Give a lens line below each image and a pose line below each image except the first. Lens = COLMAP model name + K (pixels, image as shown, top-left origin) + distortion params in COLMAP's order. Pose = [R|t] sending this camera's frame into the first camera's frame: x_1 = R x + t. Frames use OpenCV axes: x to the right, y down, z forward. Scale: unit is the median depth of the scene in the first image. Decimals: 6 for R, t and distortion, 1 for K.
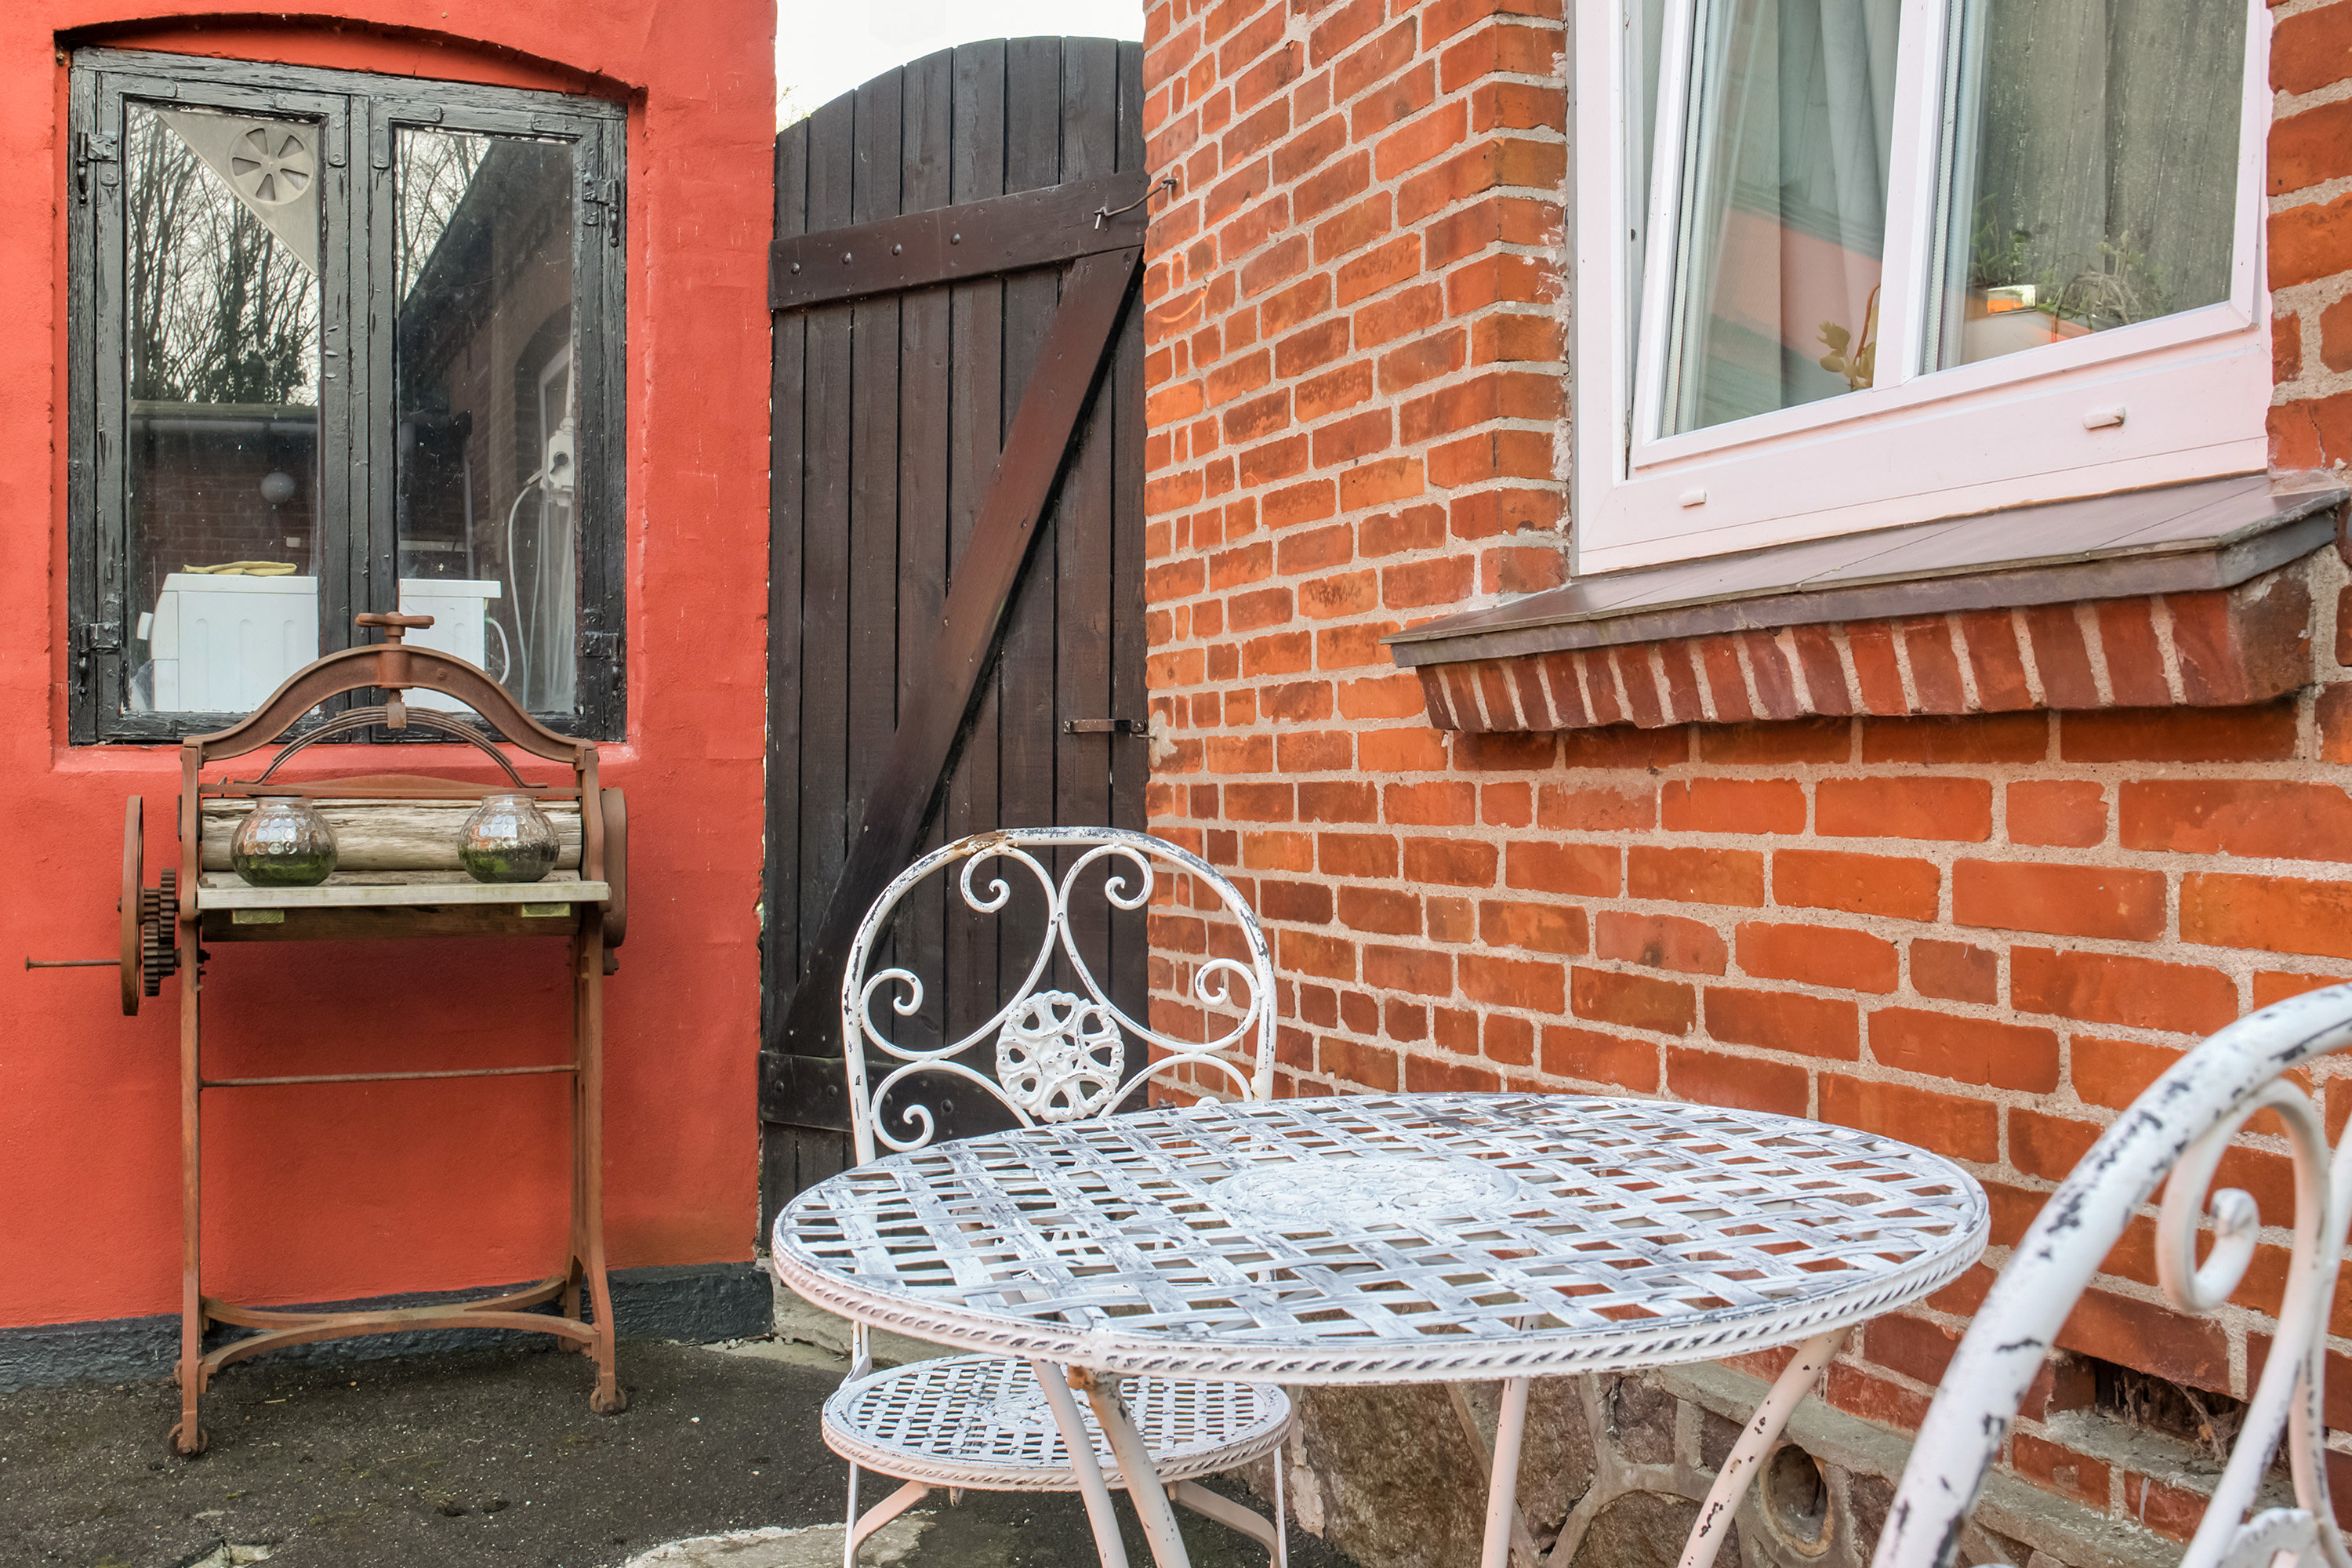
lens RADIAL K [[2081.9, 0, 1176.0], [0, 2081.9, 784.0], [0, 0, 1]] dist [-0.000826, -0.000398]
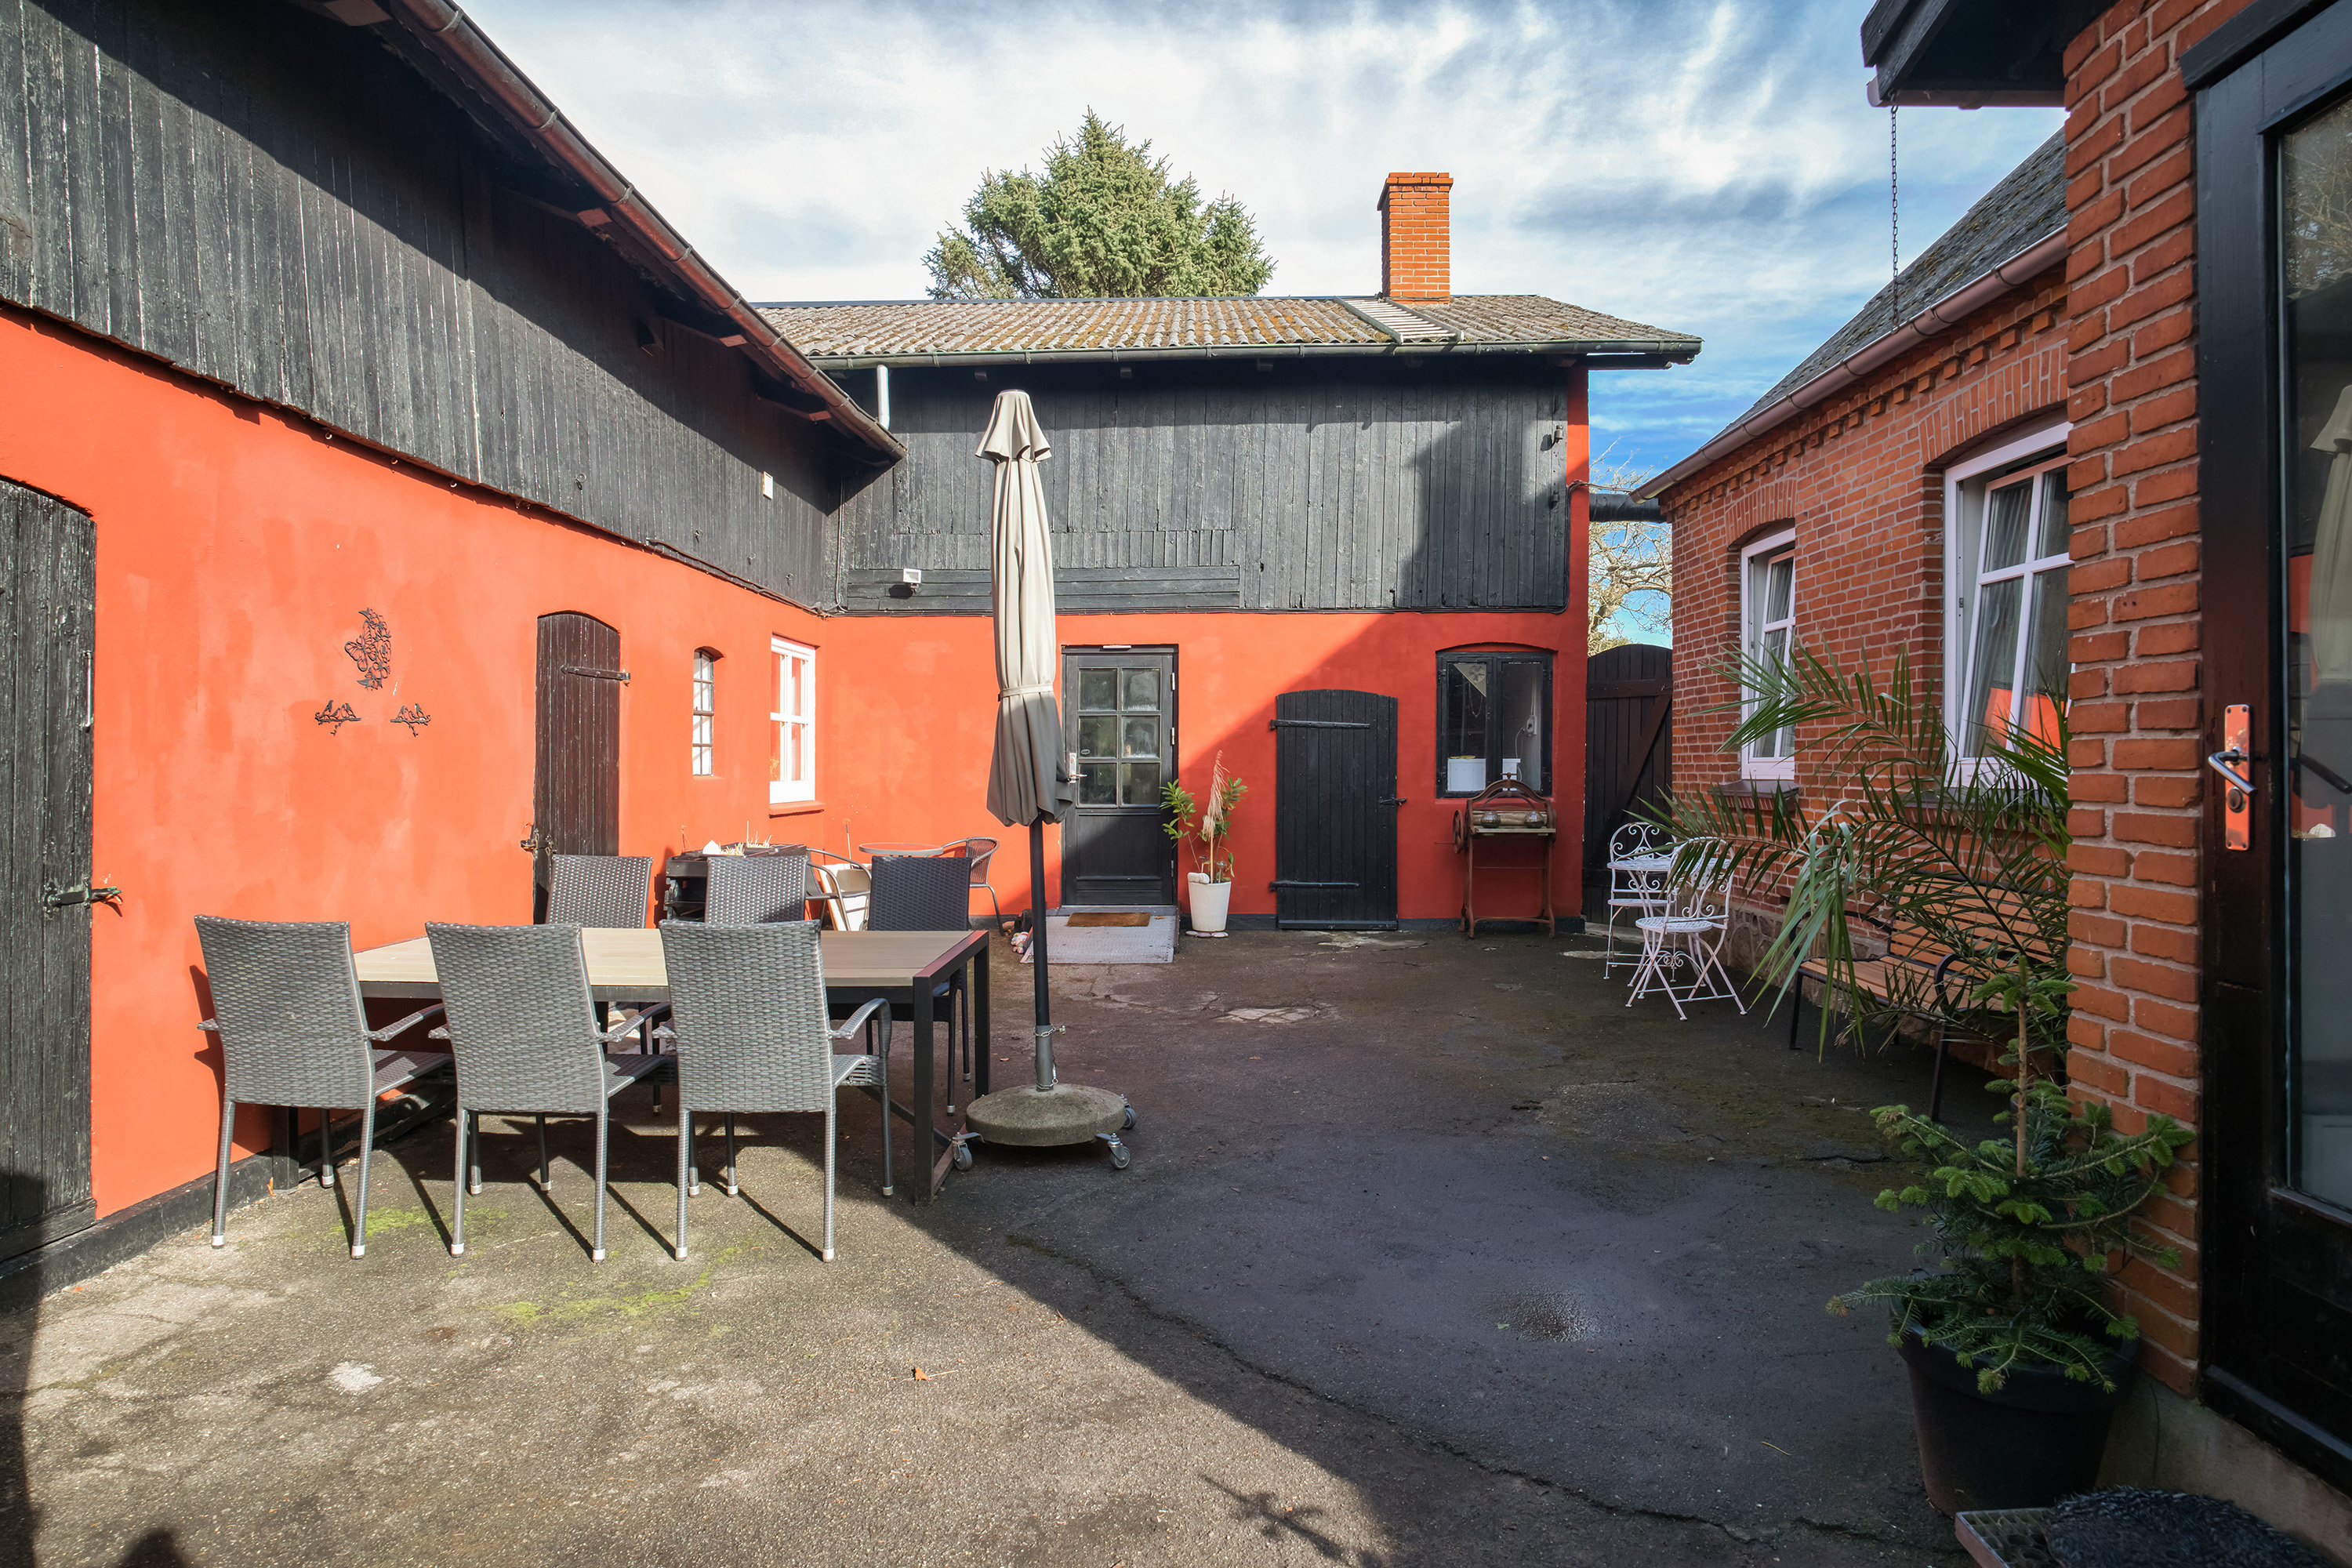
lens RADIAL K [[1310.3, 0, 1176.0], [0, 1310.3, 784.0], [0, 0, 1]] dist [-0.033532, 0.008869]
pose [[0.900187, 0.006055, -0.435462, 0.242665], [-0.000528, 0.999918, 0.012811, -0.090378], [0.435503, -0.011303, 0.900116, -1.999000]]
